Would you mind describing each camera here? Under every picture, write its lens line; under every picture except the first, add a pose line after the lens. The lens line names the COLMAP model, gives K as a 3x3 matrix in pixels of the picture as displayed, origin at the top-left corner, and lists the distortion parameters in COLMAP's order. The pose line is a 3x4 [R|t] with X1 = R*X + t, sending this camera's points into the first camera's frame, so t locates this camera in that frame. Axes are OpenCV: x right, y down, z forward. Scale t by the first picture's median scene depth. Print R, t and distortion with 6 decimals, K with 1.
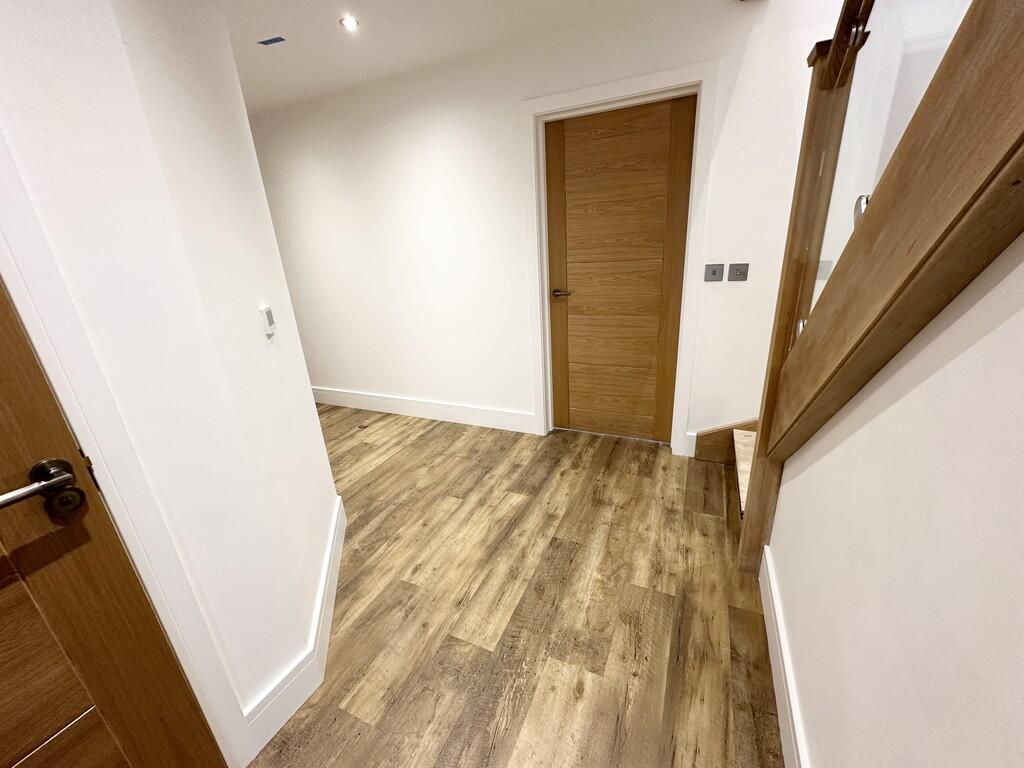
lens RADIAL K [[404.7, 0, 512.0], [0, 404.7, 384.0], [0, 0, 1]] dist [-0.000700, 0.000264]
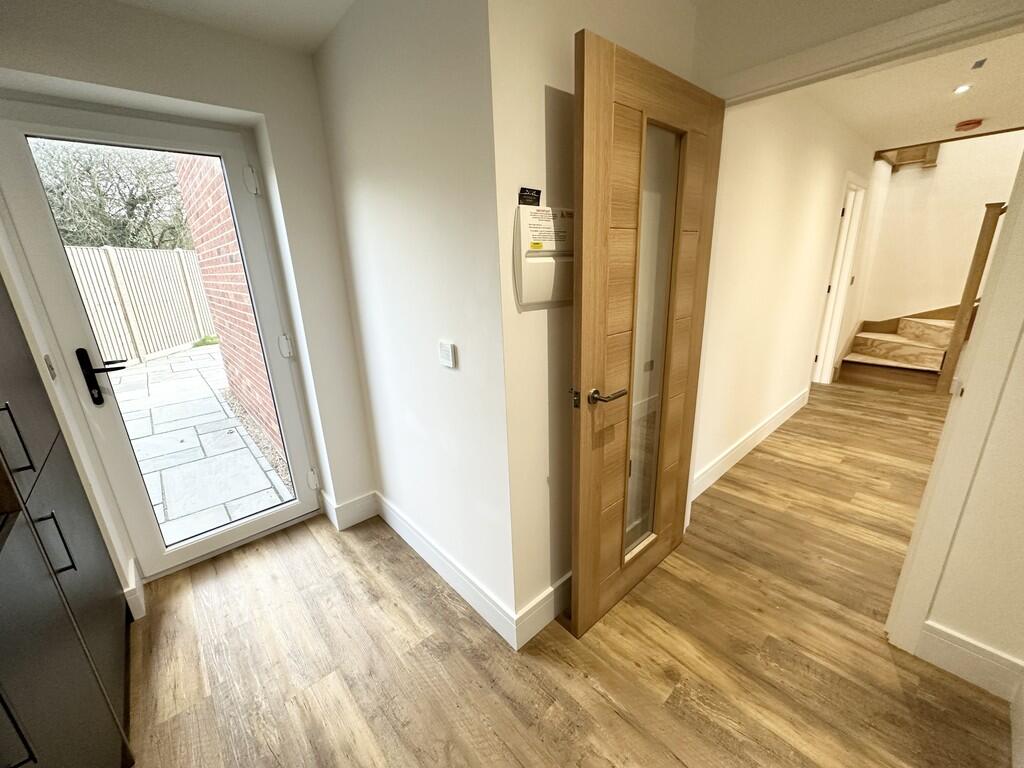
lens RADIAL K [[404.7, 0, 512.0], [0, 404.7, 384.0], [0, 0, 1]] dist [-0.000700, 0.000264]
pose [[0.399979, -0.215724, 0.890775, -2.432115], [0.309530, 0.946597, 0.090256, -0.582995], [-0.862675, 0.239621, 0.445391, 1.969177]]
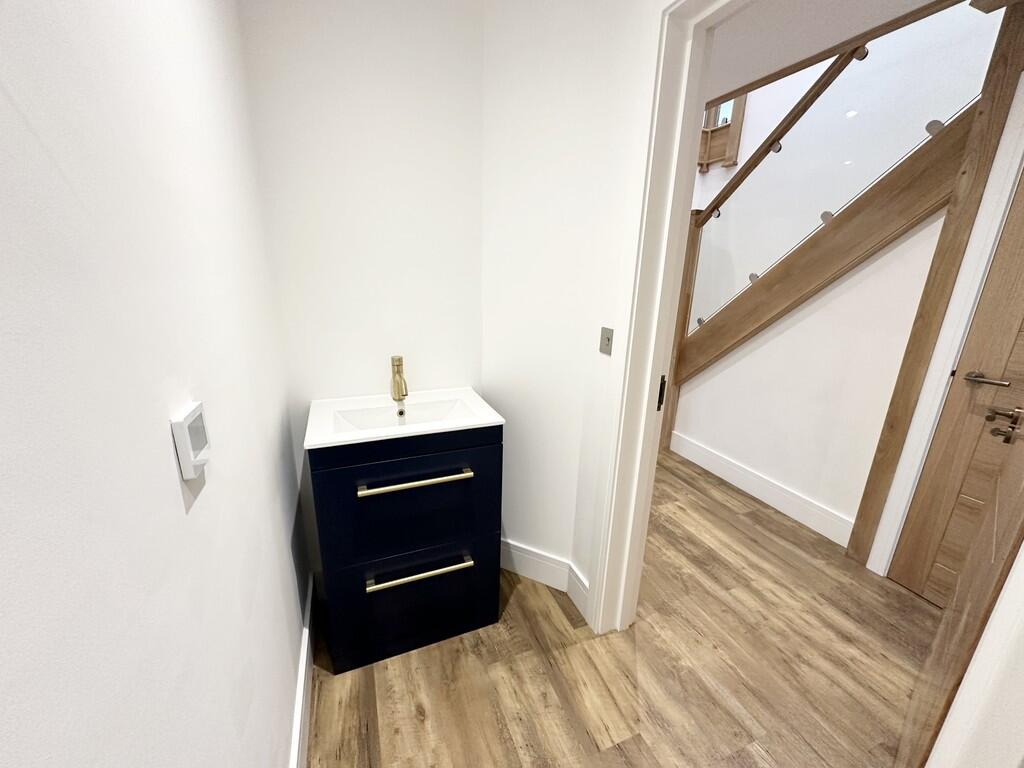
lens RADIAL K [[404.7, 0, 512.0], [0, 404.7, 384.0], [0, 0, 1]] dist [-0.000700, 0.000264]
pose [[0.686529, -0.116059, 0.717780, -1.174480], [0.170620, 0.985329, -0.003872, 0.028839], [-0.706801, 0.125126, 0.696259, 0.104614]]
